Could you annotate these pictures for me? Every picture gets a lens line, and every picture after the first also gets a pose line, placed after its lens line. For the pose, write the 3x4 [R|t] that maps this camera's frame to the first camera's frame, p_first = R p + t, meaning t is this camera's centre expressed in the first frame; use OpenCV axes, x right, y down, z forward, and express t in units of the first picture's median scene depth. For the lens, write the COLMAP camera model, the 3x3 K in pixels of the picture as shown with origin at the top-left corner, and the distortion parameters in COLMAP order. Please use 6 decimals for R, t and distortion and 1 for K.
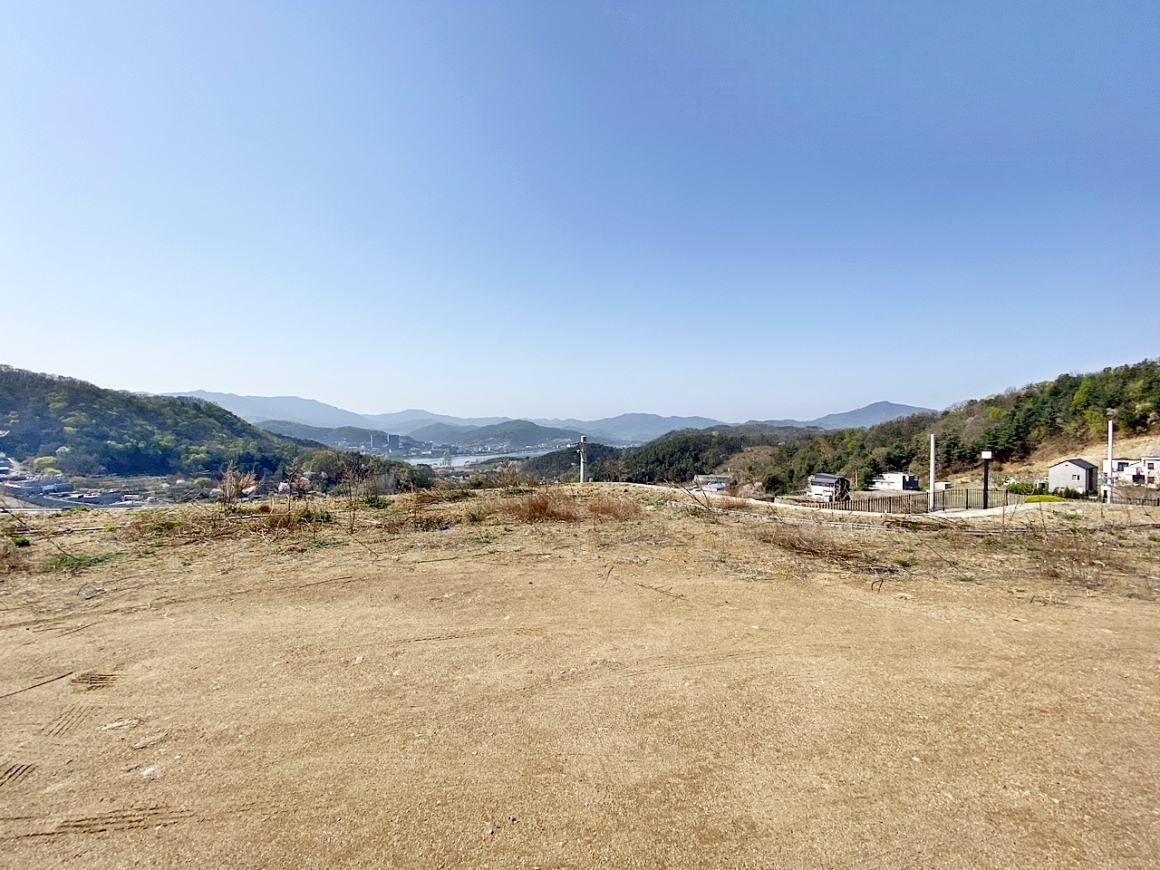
lens RADIAL K [[464.3, 0, 582.0], [0, 464.3, 438.4], [0, 0, 1]] dist [0.001618, -0.014520]
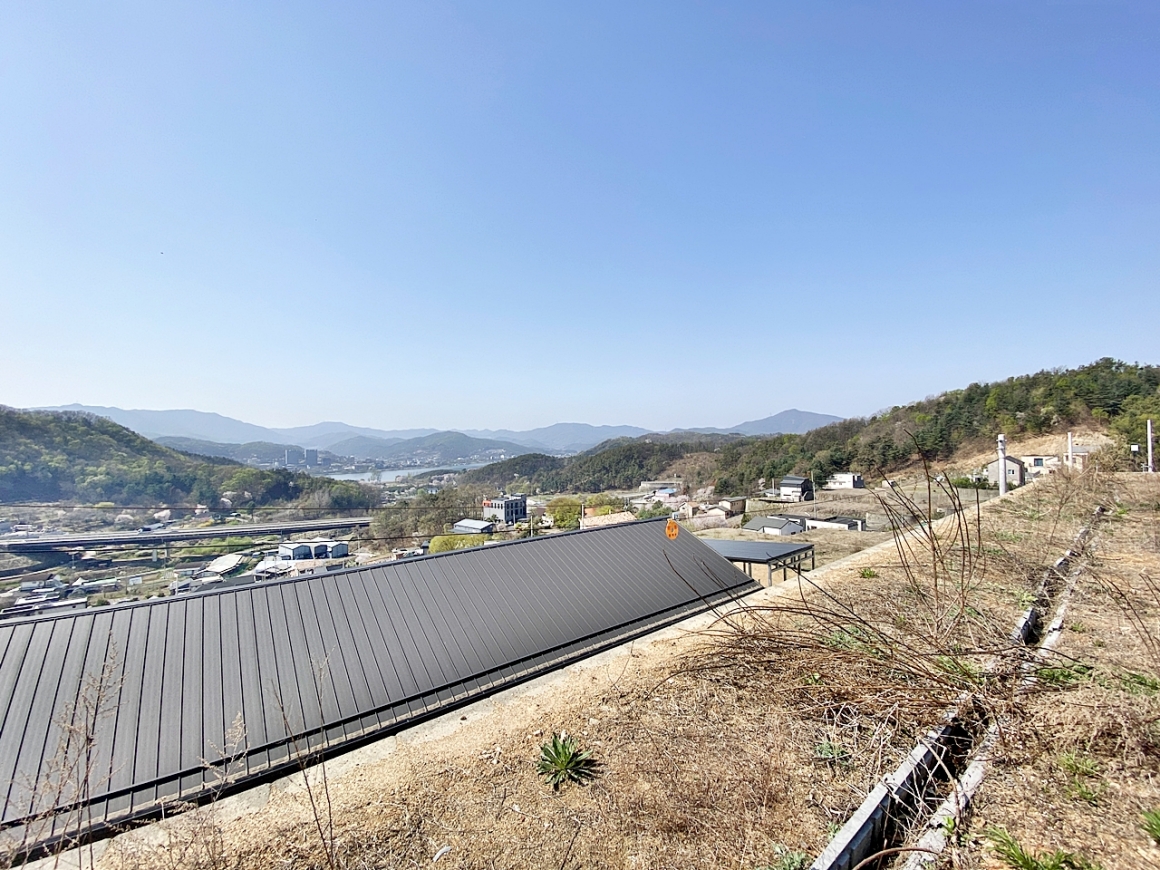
lens RADIAL K [[462.7, 0, 569.5], [0, 462.7, 434.1], [0, 0, 1]] dist [0.022239, -0.026154]
pose [[0.988877, -0.017147, 0.147743, -0.070076], [0.021764, 0.999322, -0.029686, 0.000027], [-0.147134, 0.032571, 0.988580, 0.001107]]
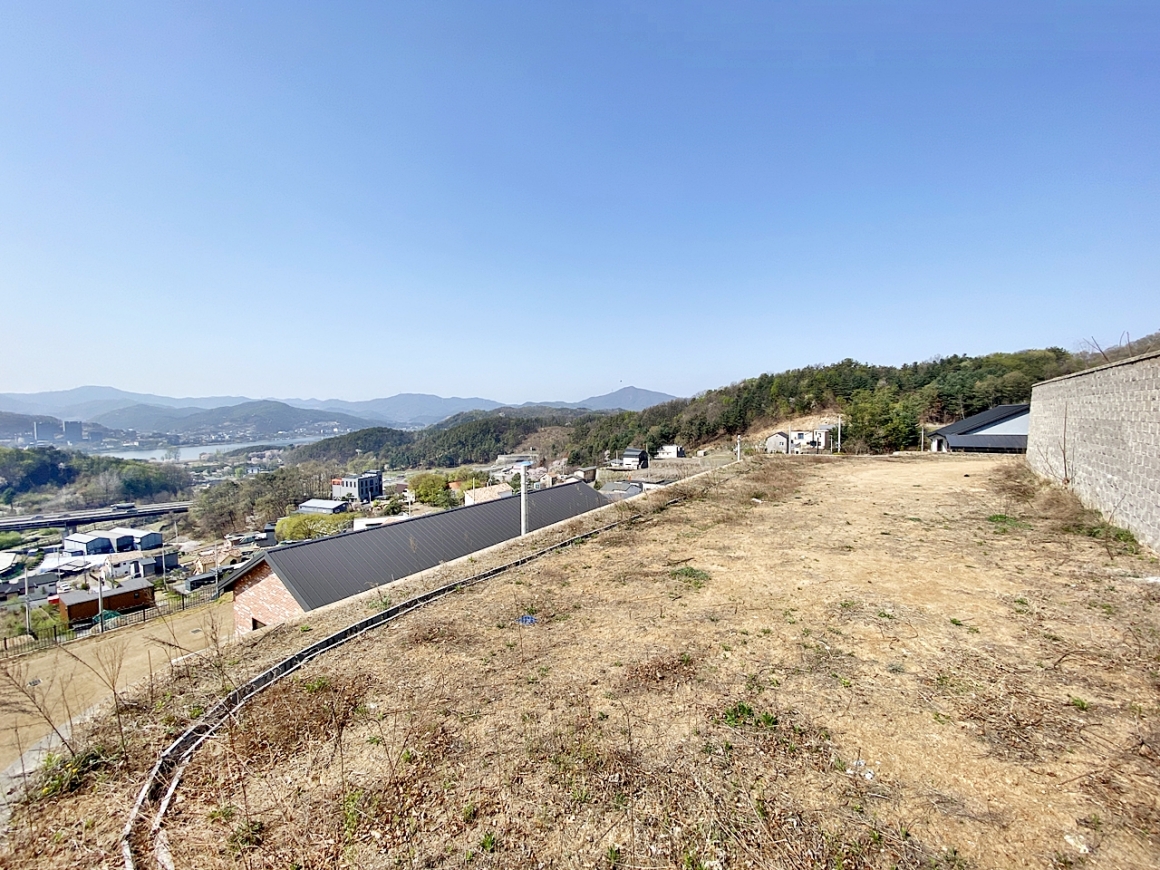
lens RADIAL K [[472.9, 0, 575.9], [0, 472.9, 438.7], [0, 0, 1]] dist [0.037901, -0.041684]
pose [[0.886460, -0.033661, 0.461579, -0.103363], [0.014518, 0.998883, 0.044964, -0.005139], [-0.462577, -0.033157, 0.885959, -0.041573]]
